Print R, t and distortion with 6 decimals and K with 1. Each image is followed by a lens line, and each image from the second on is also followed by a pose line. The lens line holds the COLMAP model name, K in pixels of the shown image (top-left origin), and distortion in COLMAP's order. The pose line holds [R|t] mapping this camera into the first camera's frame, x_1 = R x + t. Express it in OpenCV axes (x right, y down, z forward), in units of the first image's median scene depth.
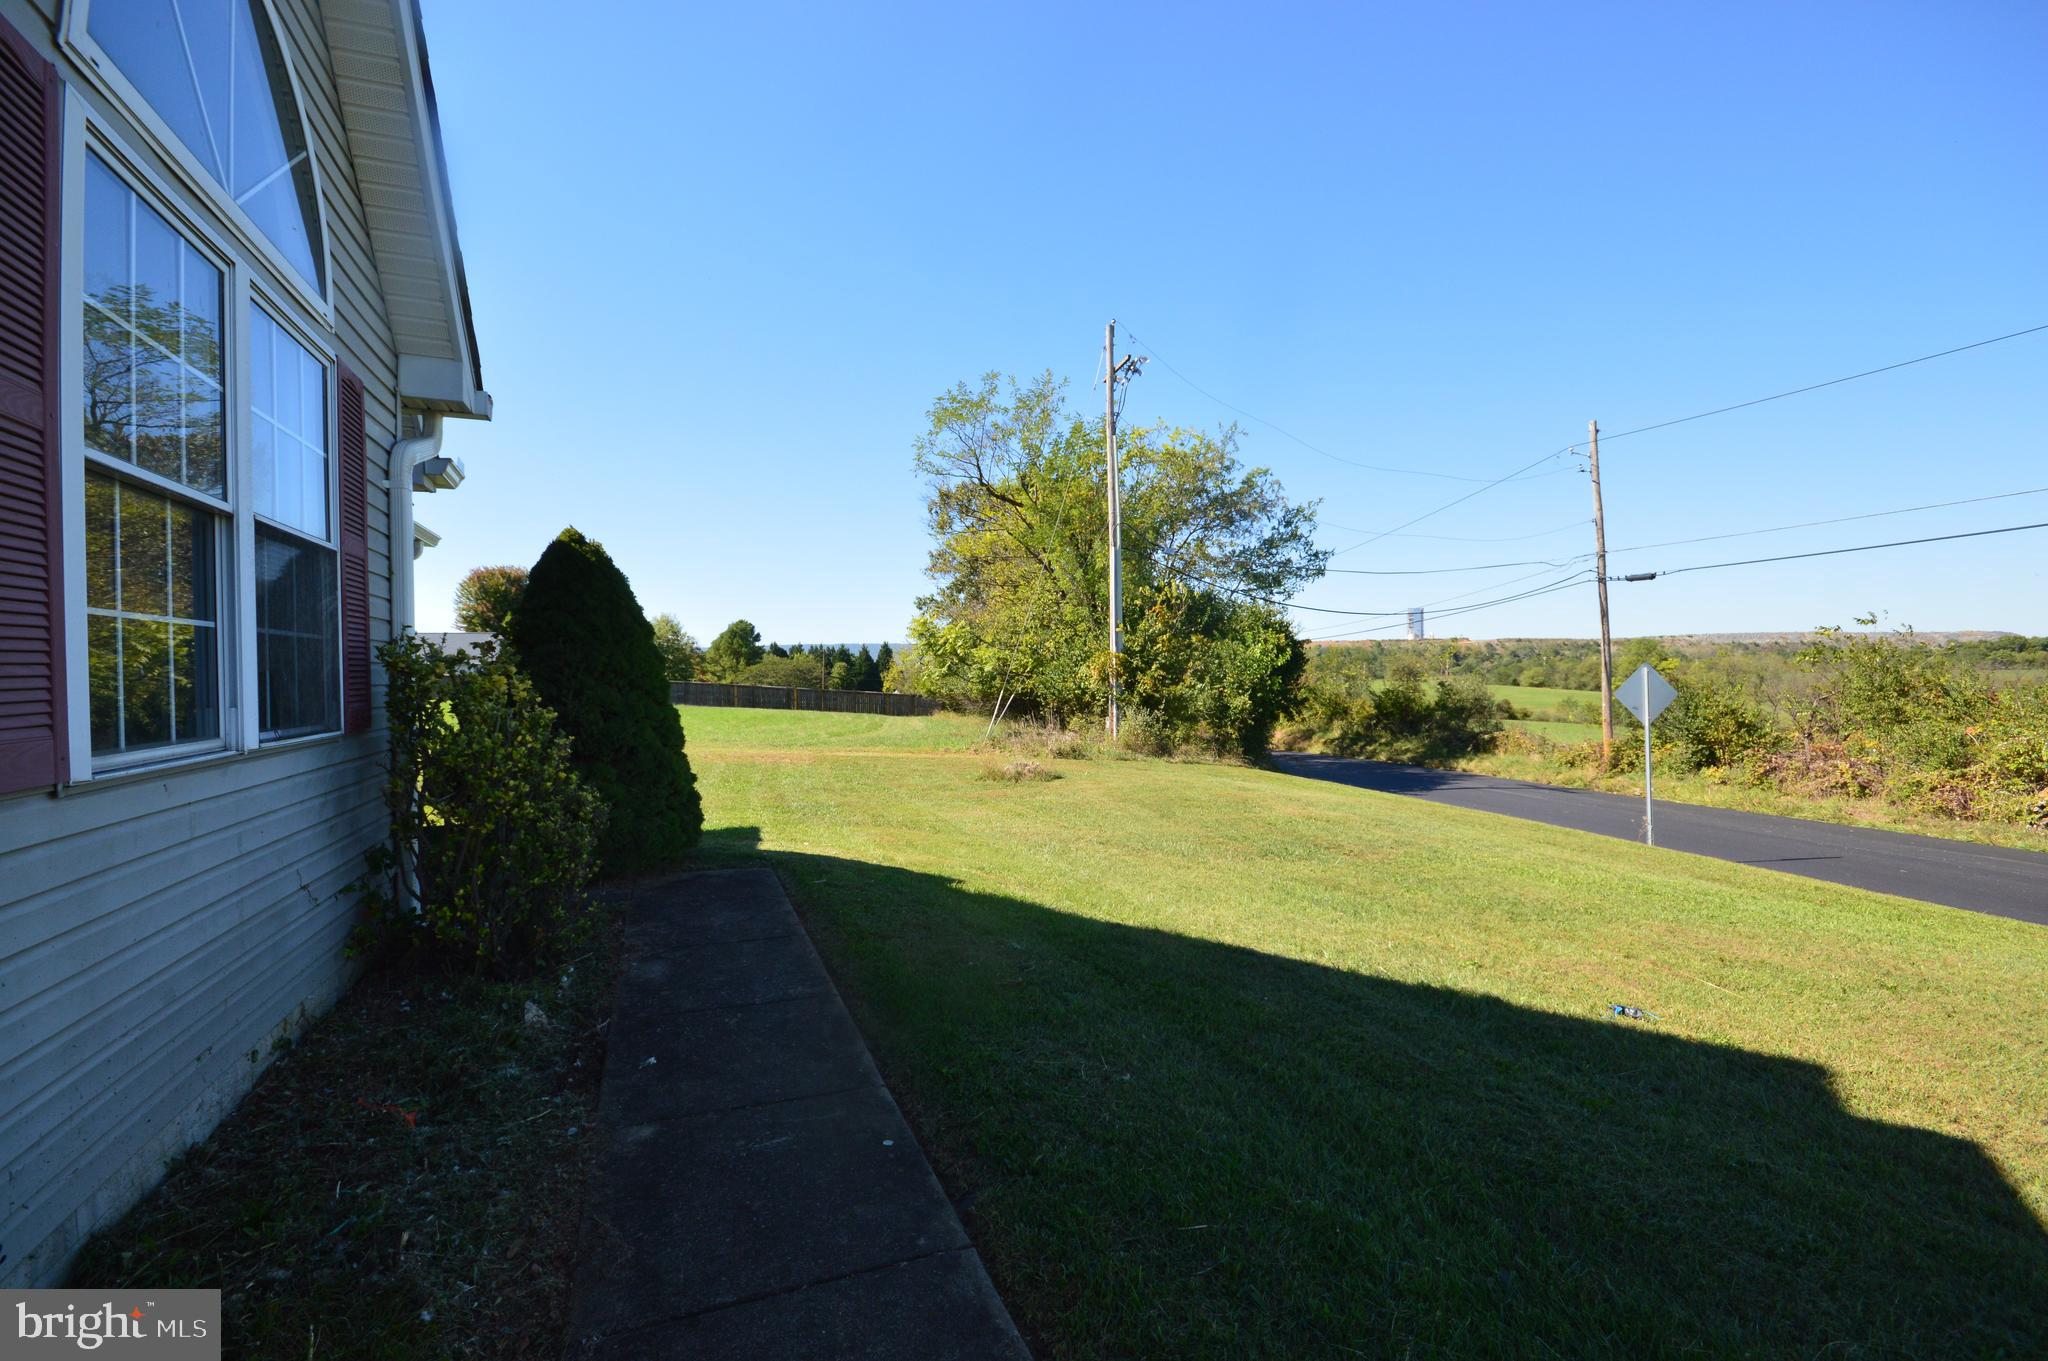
lens RADIAL K [[911.7, 0, 1016.2], [0, 911.7, 677.5], [0, 0, 1]] dist [0.009337, -0.011263]
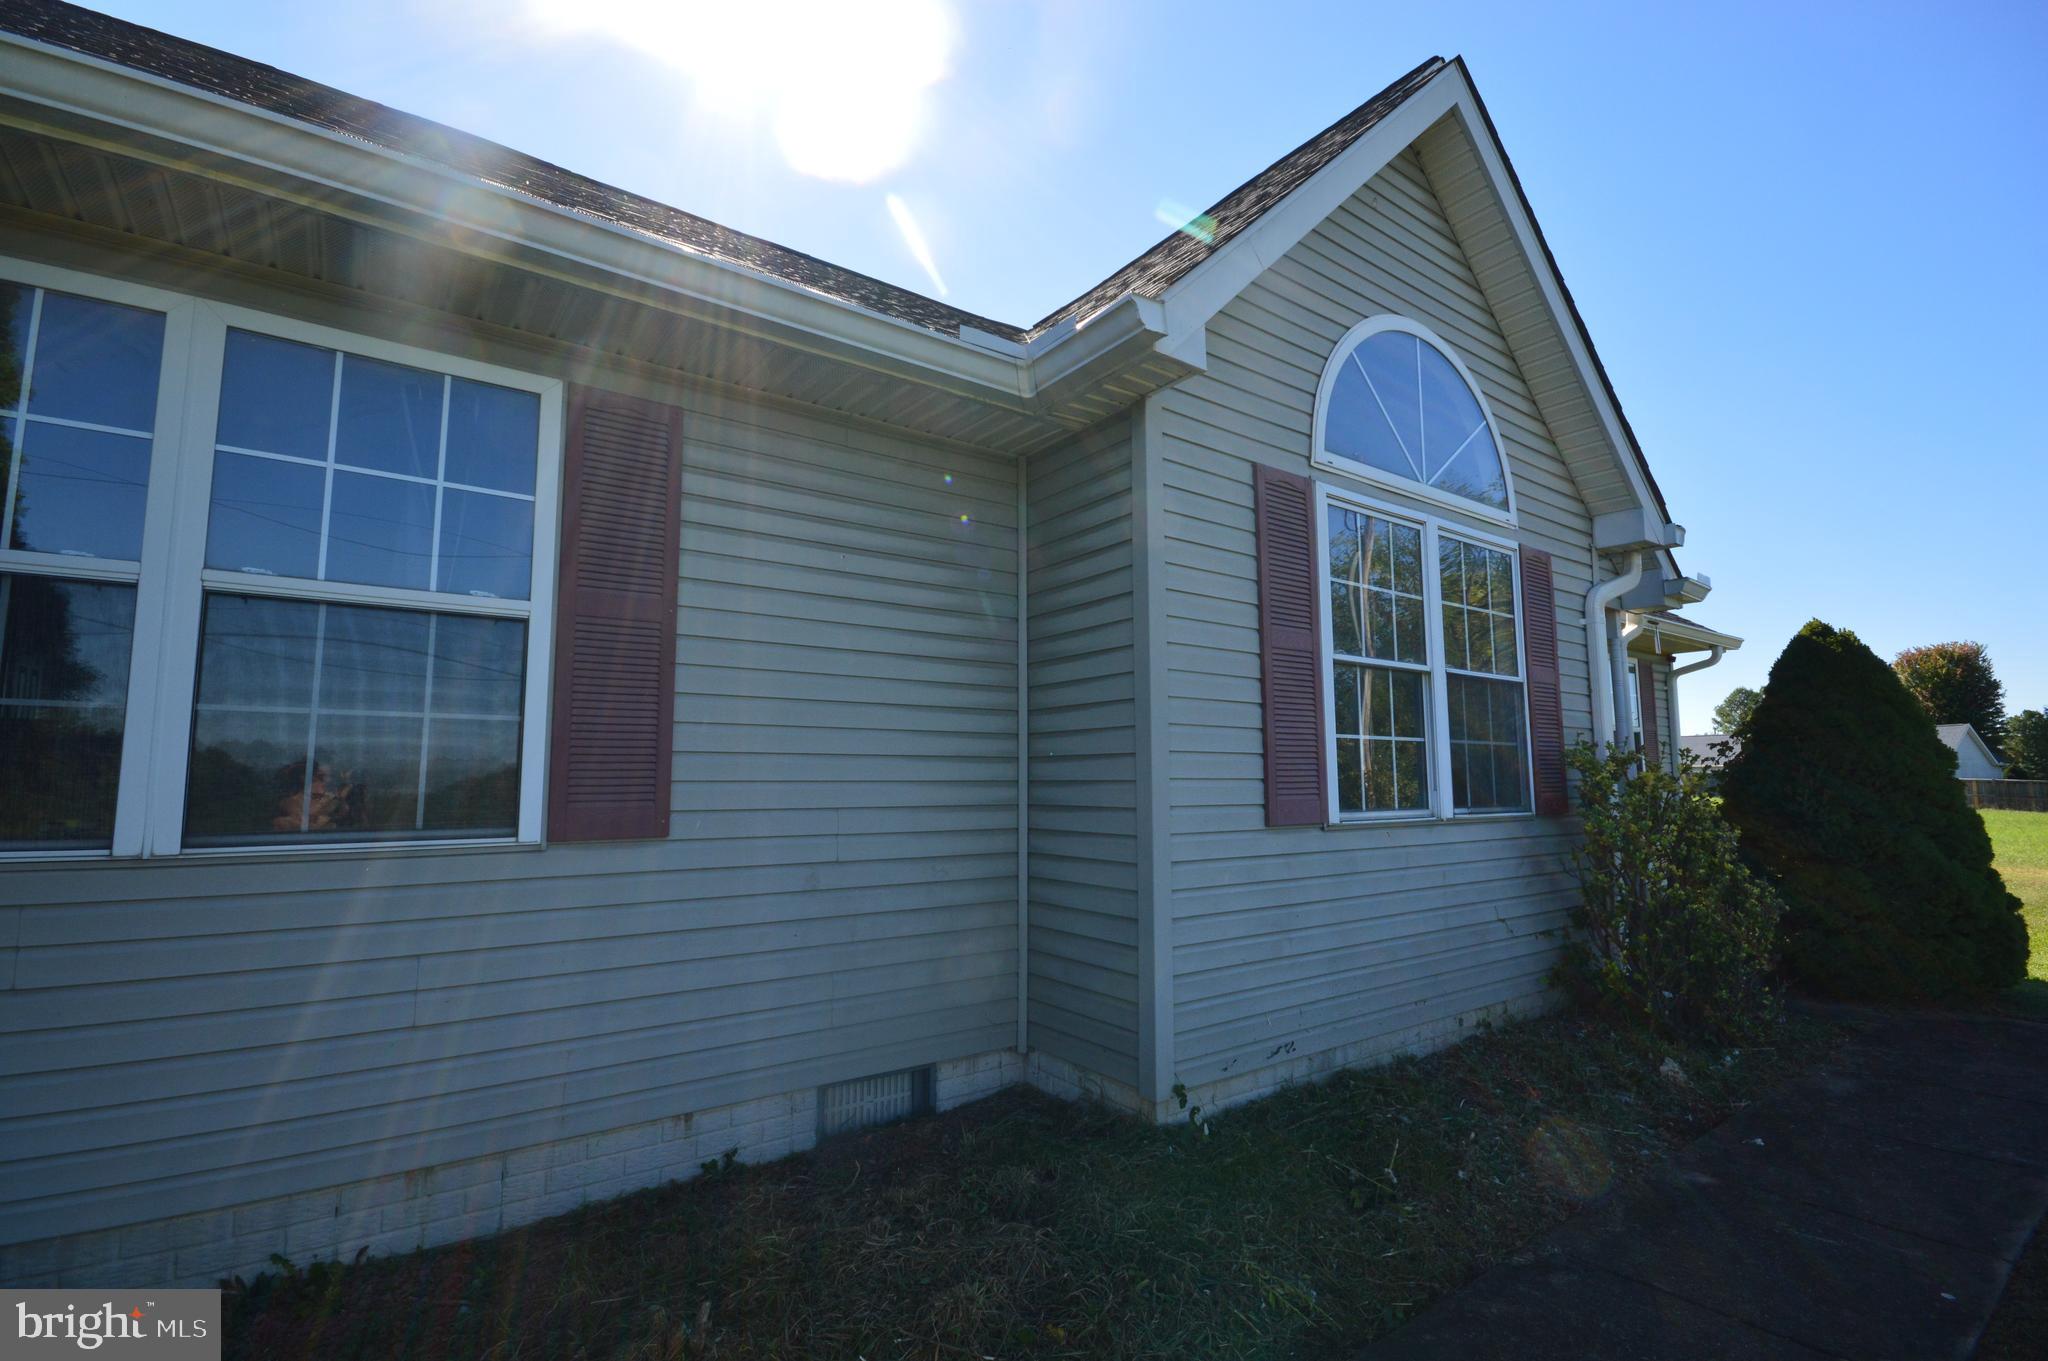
lens RADIAL K [[911.7, 0, 1016.2], [0, 911.7, 677.5], [0, 0, 1]] dist [0.009337, -0.011263]
pose [[0.238371, -0.100488, -0.965961, 0.478261], [-0.007749, 0.994404, -0.105359, 0.008190], [0.971143, 0.032599, 0.236259, -0.093263]]
